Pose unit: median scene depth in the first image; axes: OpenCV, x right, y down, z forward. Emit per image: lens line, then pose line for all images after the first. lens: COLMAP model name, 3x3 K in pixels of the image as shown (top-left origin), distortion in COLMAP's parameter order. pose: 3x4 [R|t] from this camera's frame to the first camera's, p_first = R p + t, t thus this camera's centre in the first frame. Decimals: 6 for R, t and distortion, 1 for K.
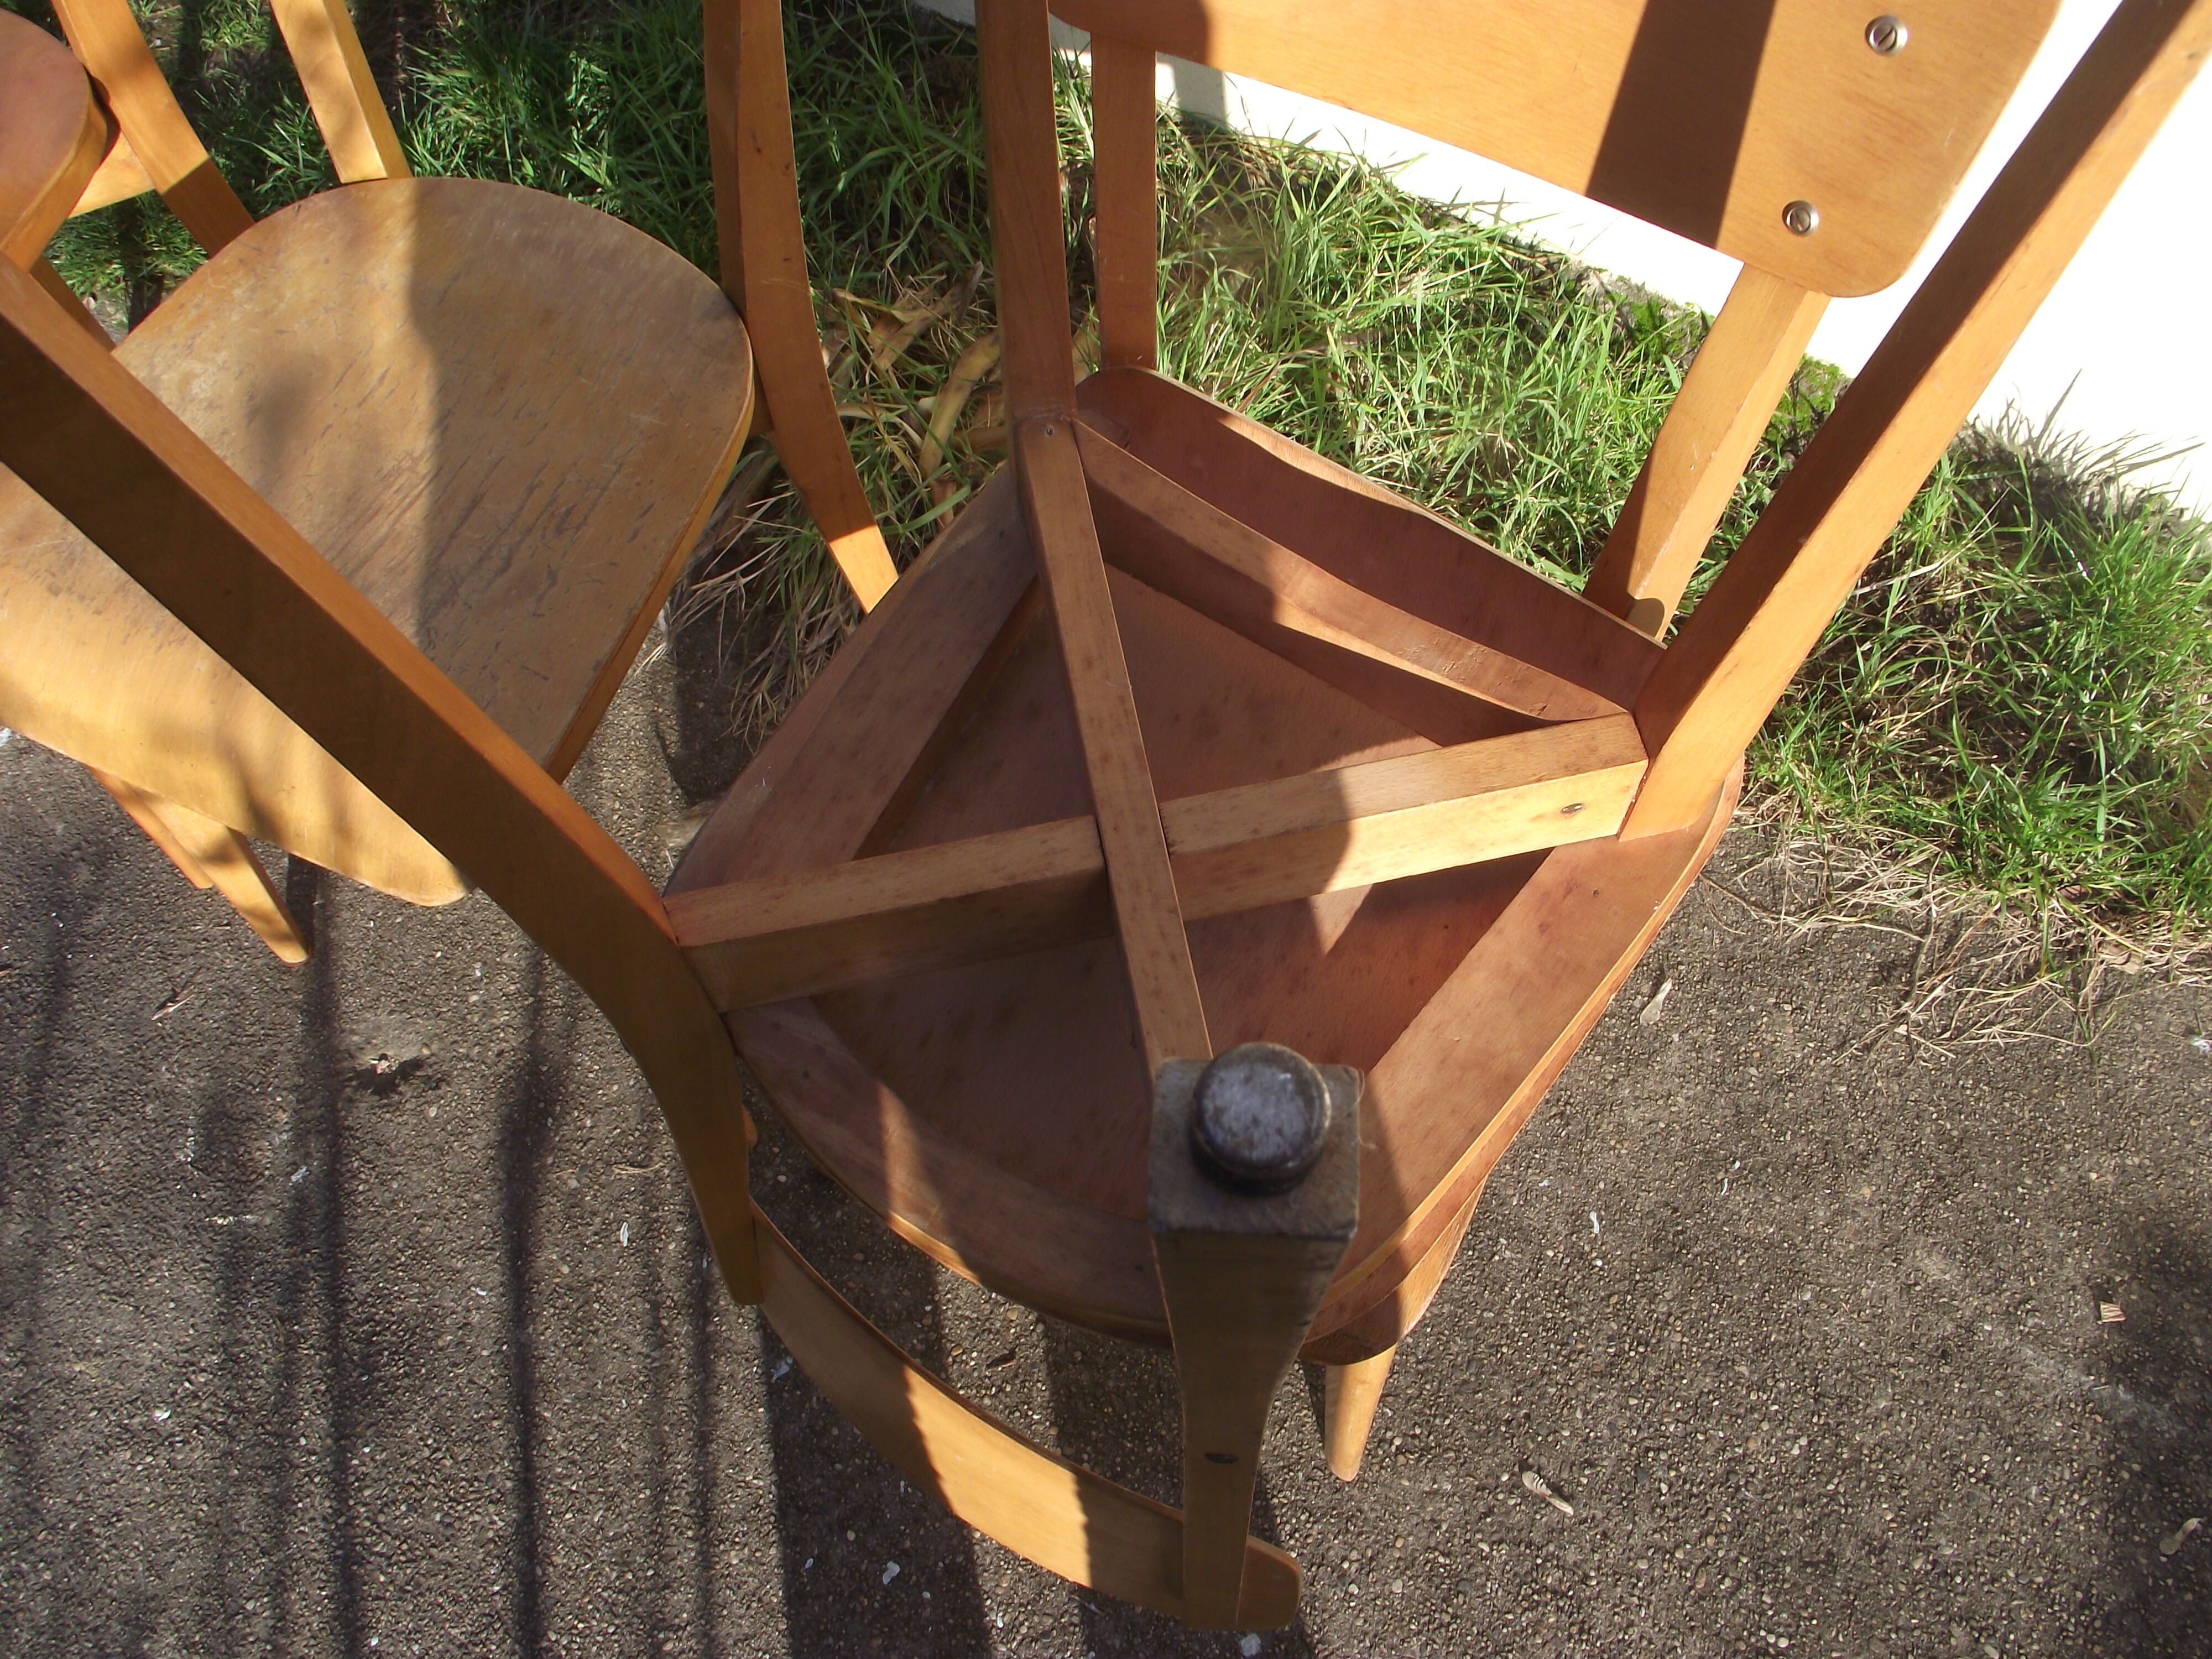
lens RADIAL K [[1759.8, 0, 1115.9], [0, 1759.8, 772.7], [0, 0, 1]] dist [-0.074881, 0.033366]
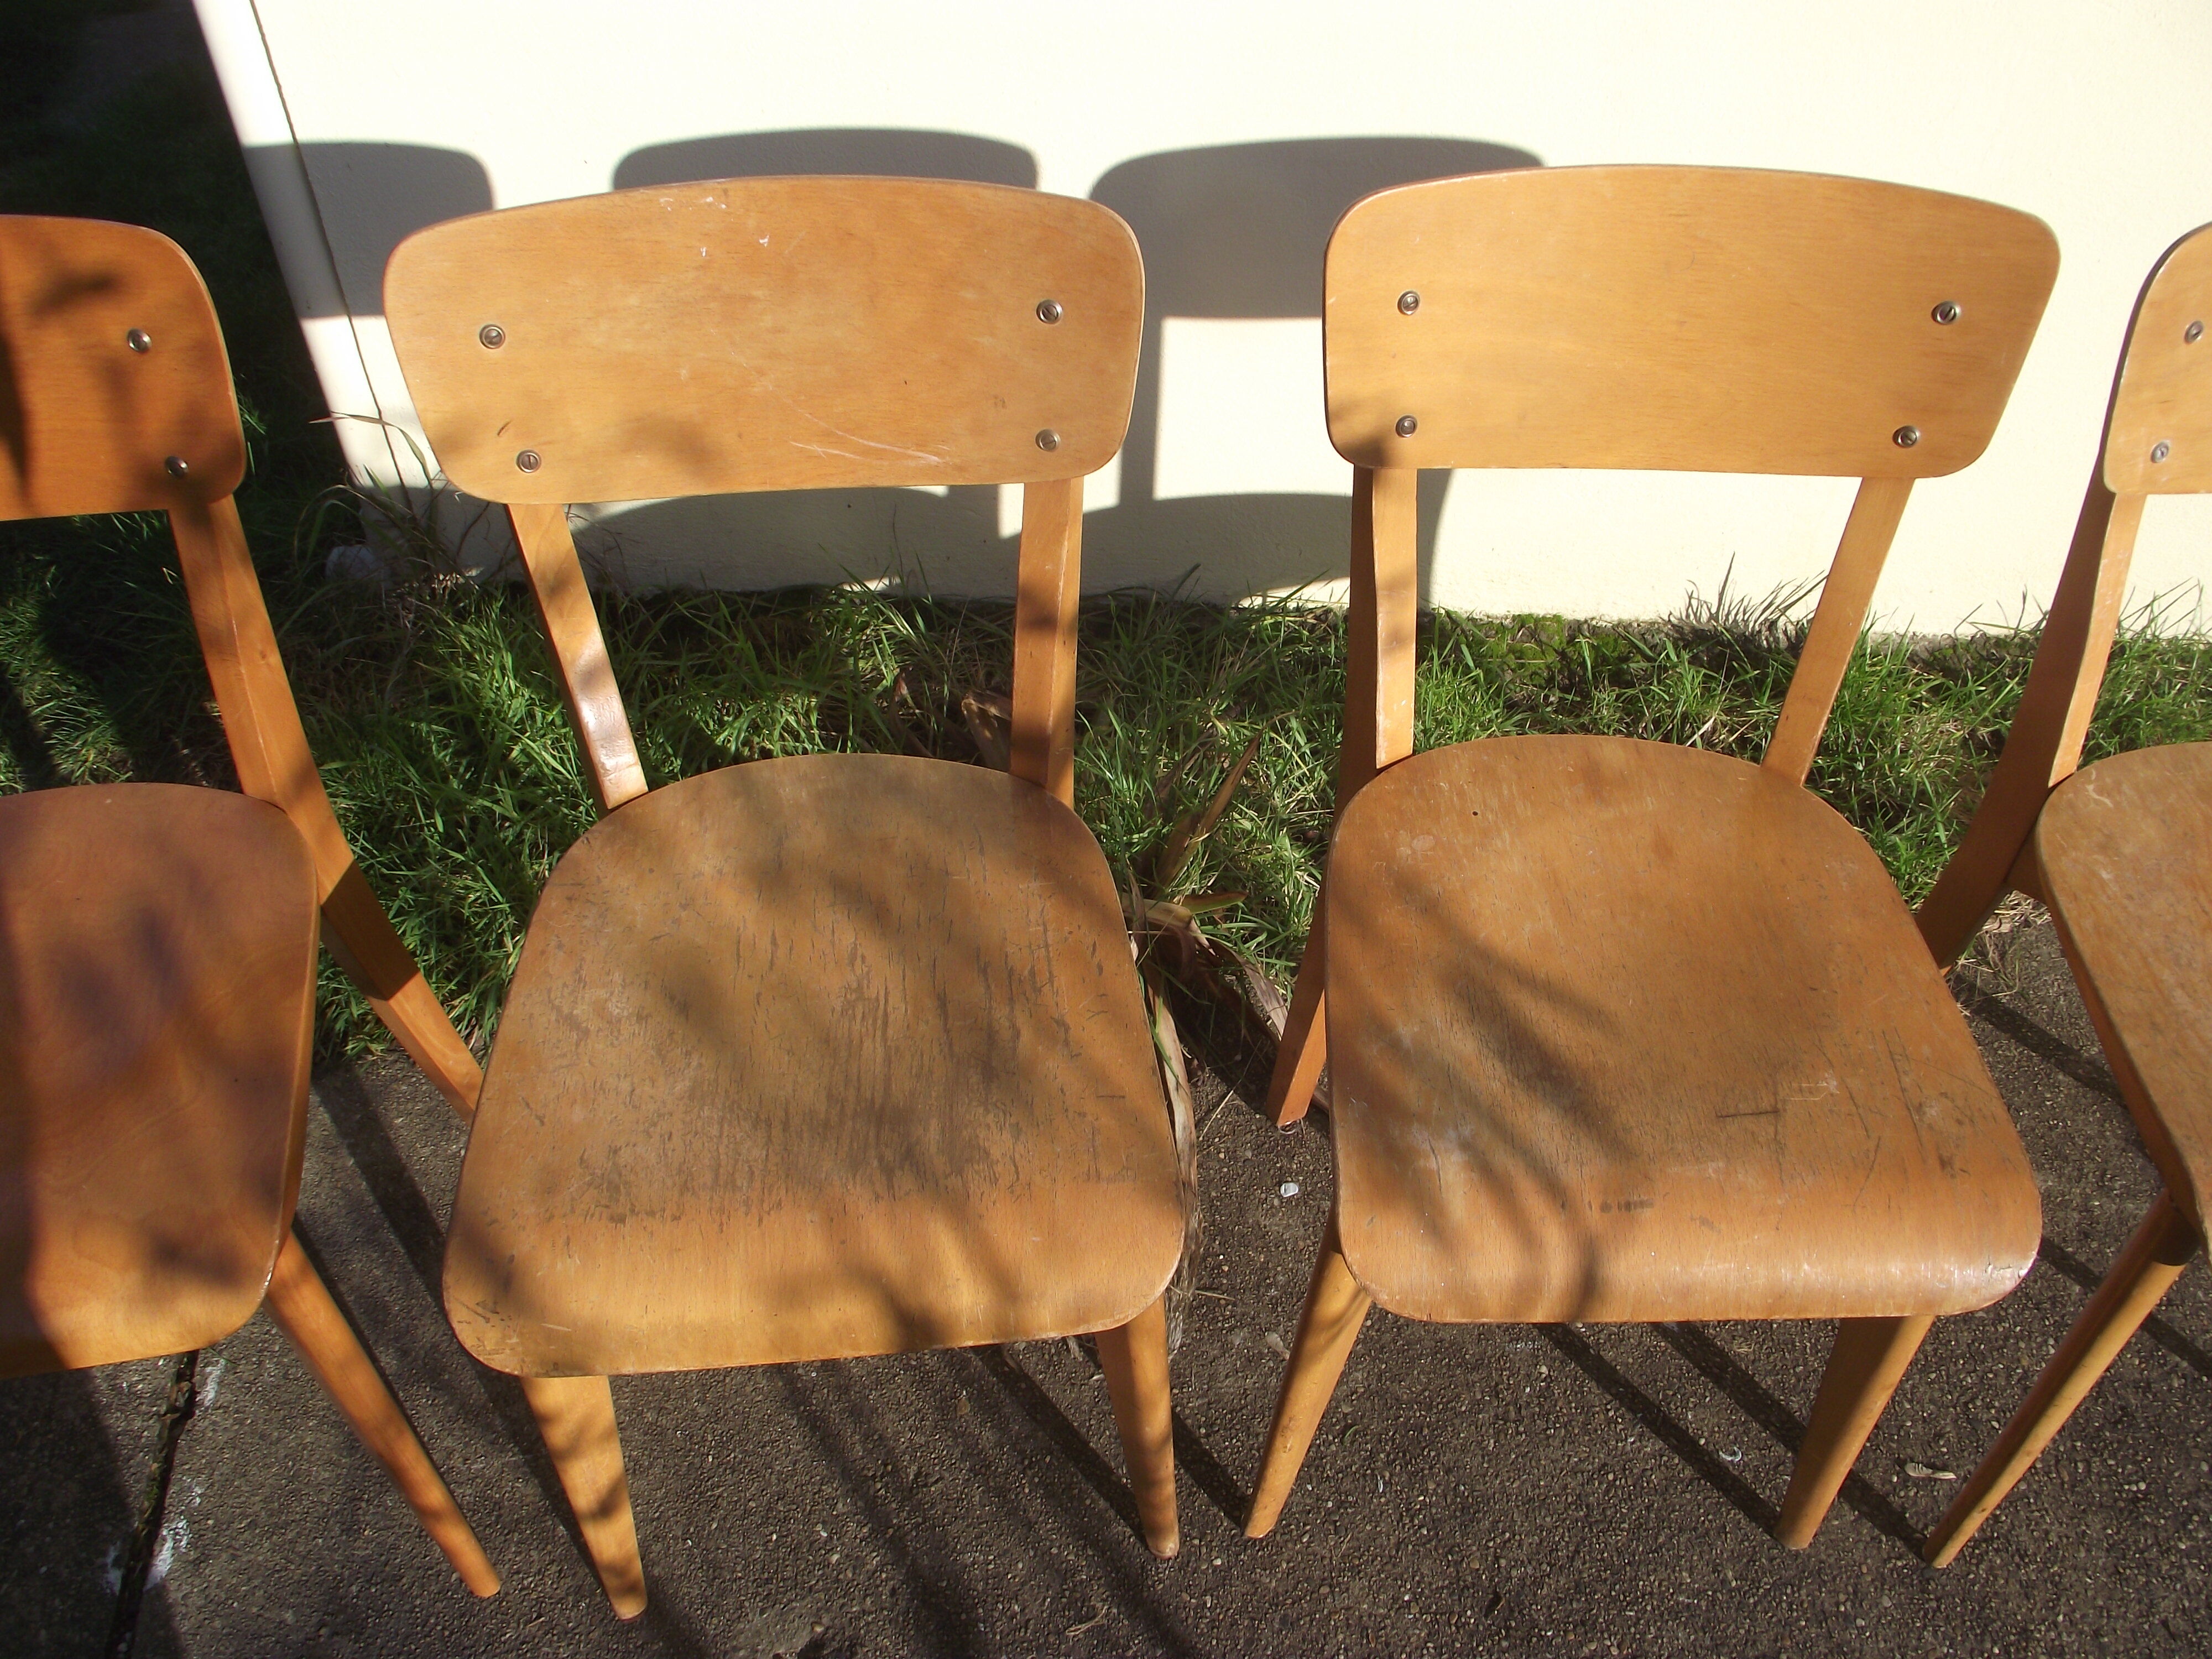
lens RADIAL K [[1759.8, 0, 1115.9], [0, 1759.8, 772.7], [0, 0, 1]] dist [-0.074881, 0.033366]
pose [[0.877971, -0.323303, 0.353046, -0.504290], [0.406041, 0.893572, -0.191469, -0.019043], [-0.253569, 0.311456, 0.915805, -0.098754]]
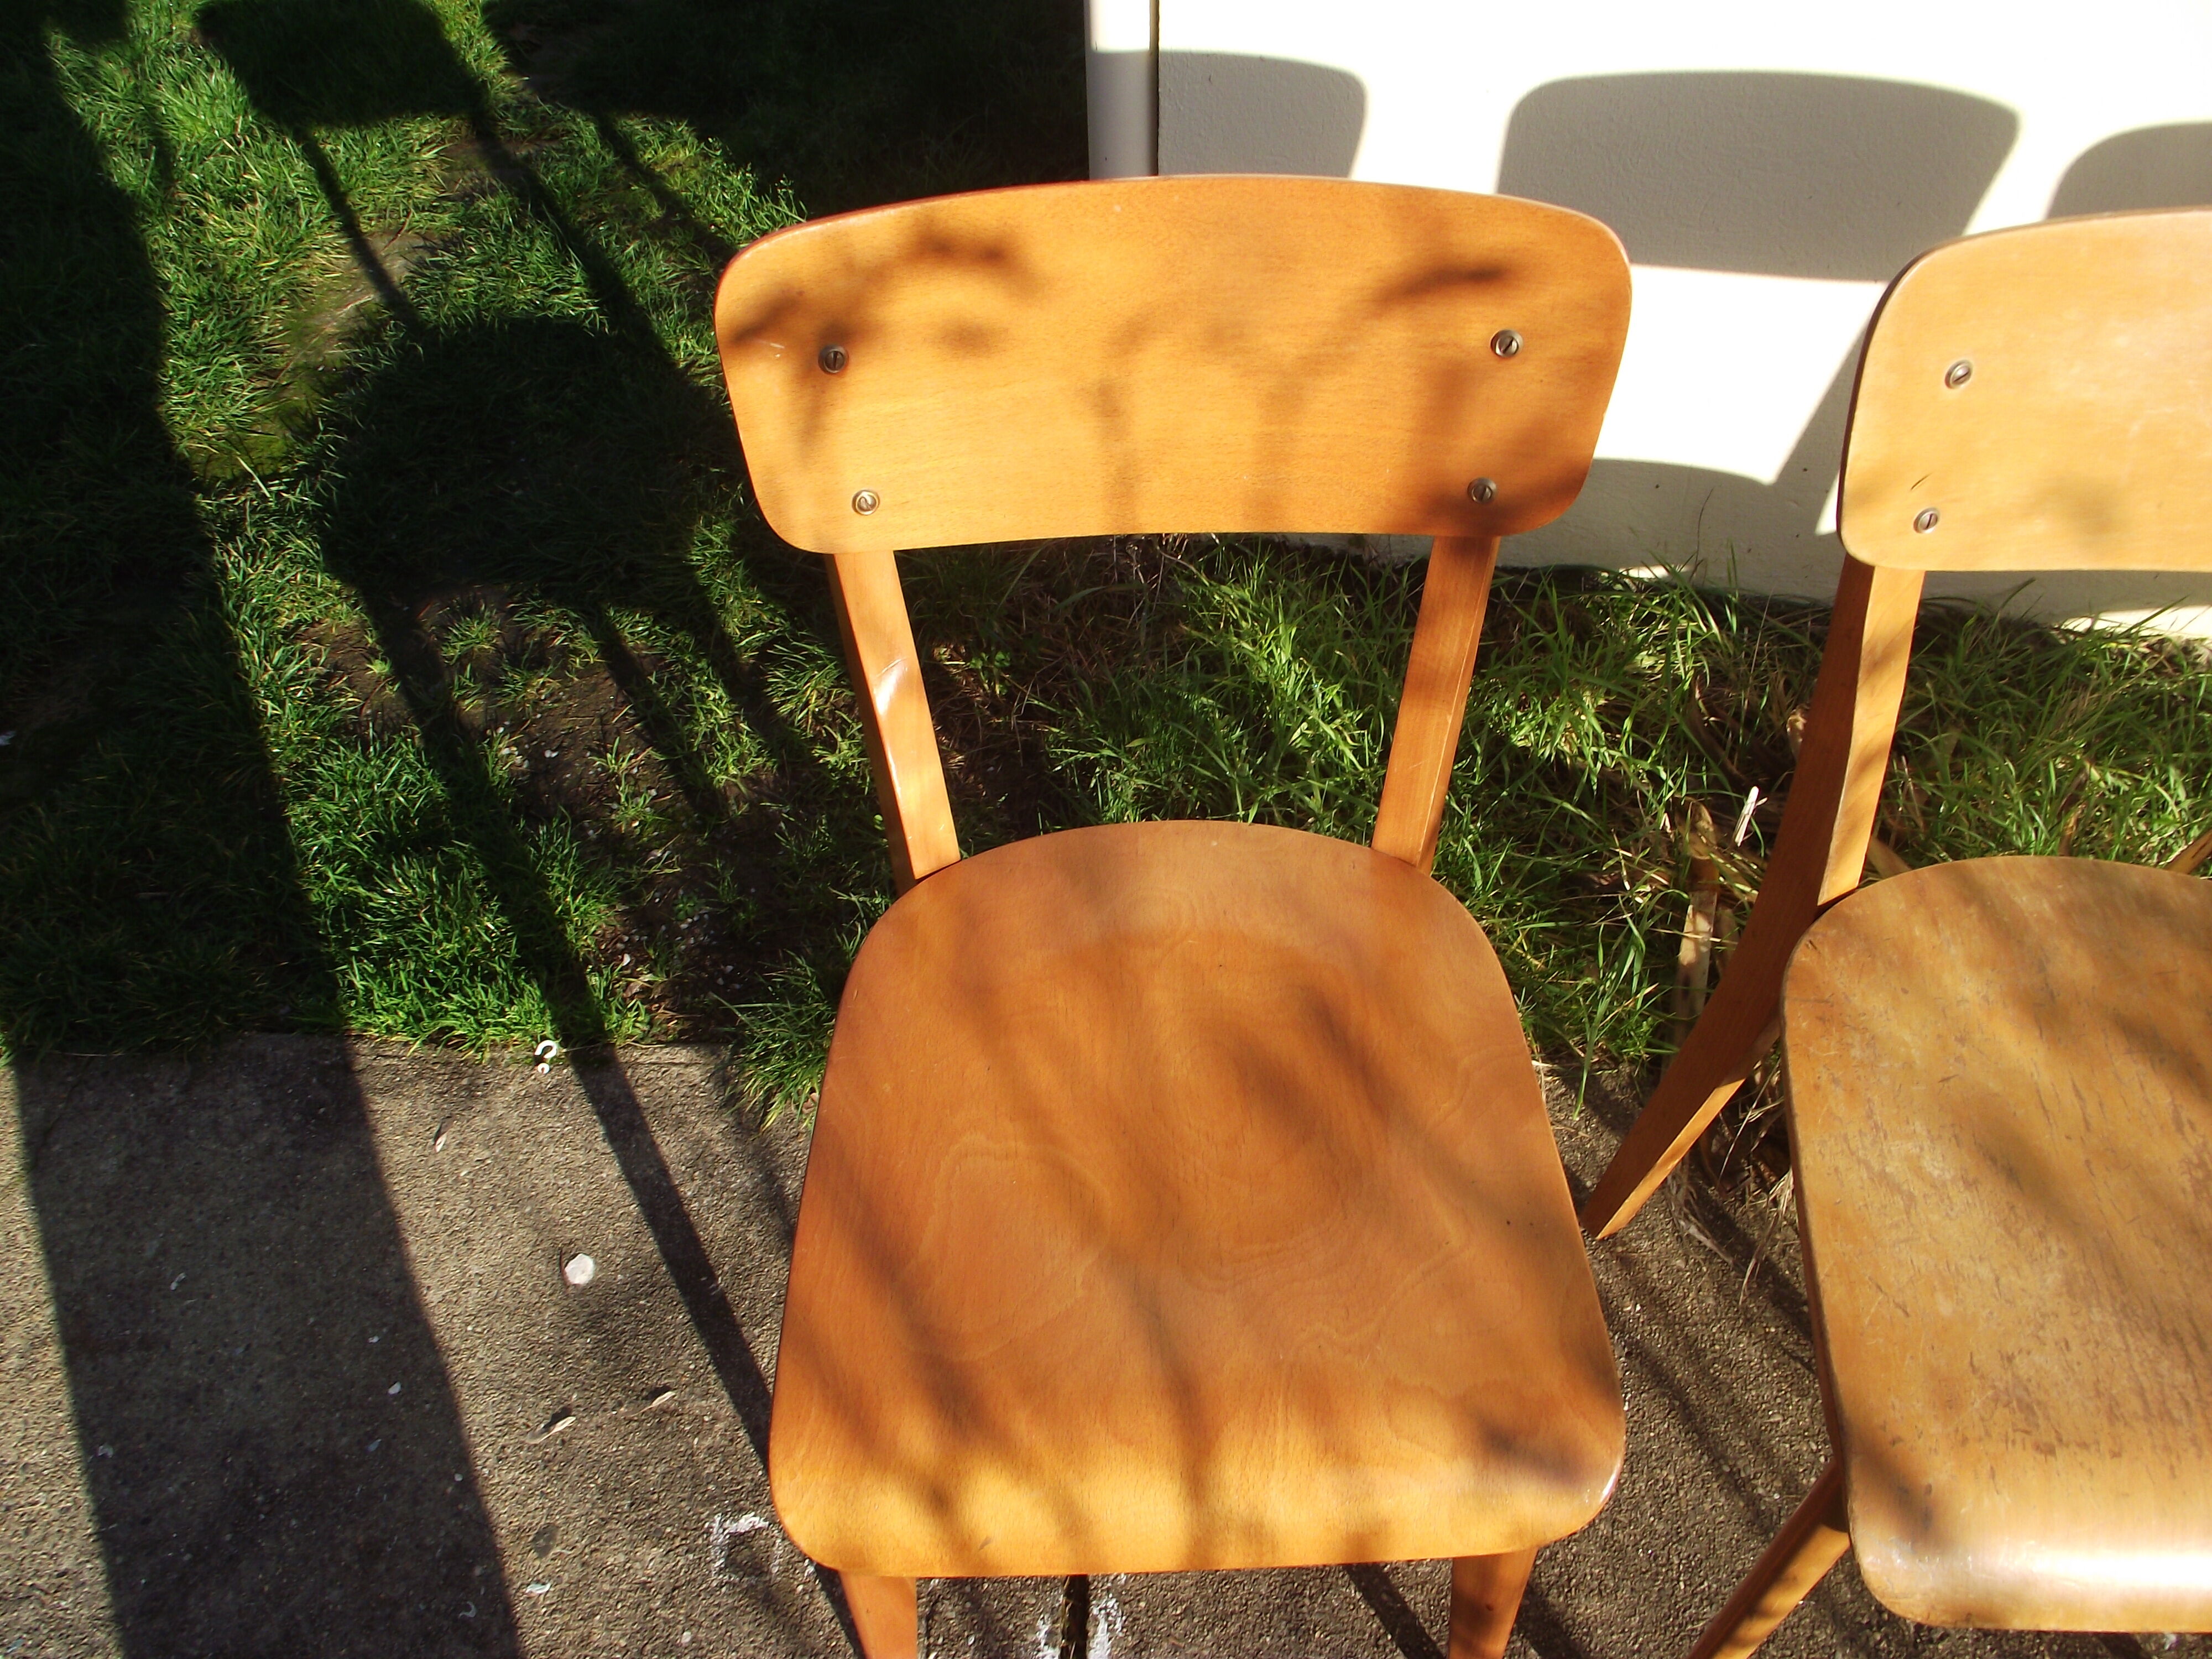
lens RADIAL K [[1759.8, 0, 1115.9], [0, 1759.8, 772.7], [0, 0, 1]] dist [-0.074881, 0.033366]
pose [[0.932967, -0.270049, 0.238003, -0.929288], [0.314102, 0.933707, -0.171848, -0.338456], [-0.175818, 0.235085, 0.955941, 0.129084]]
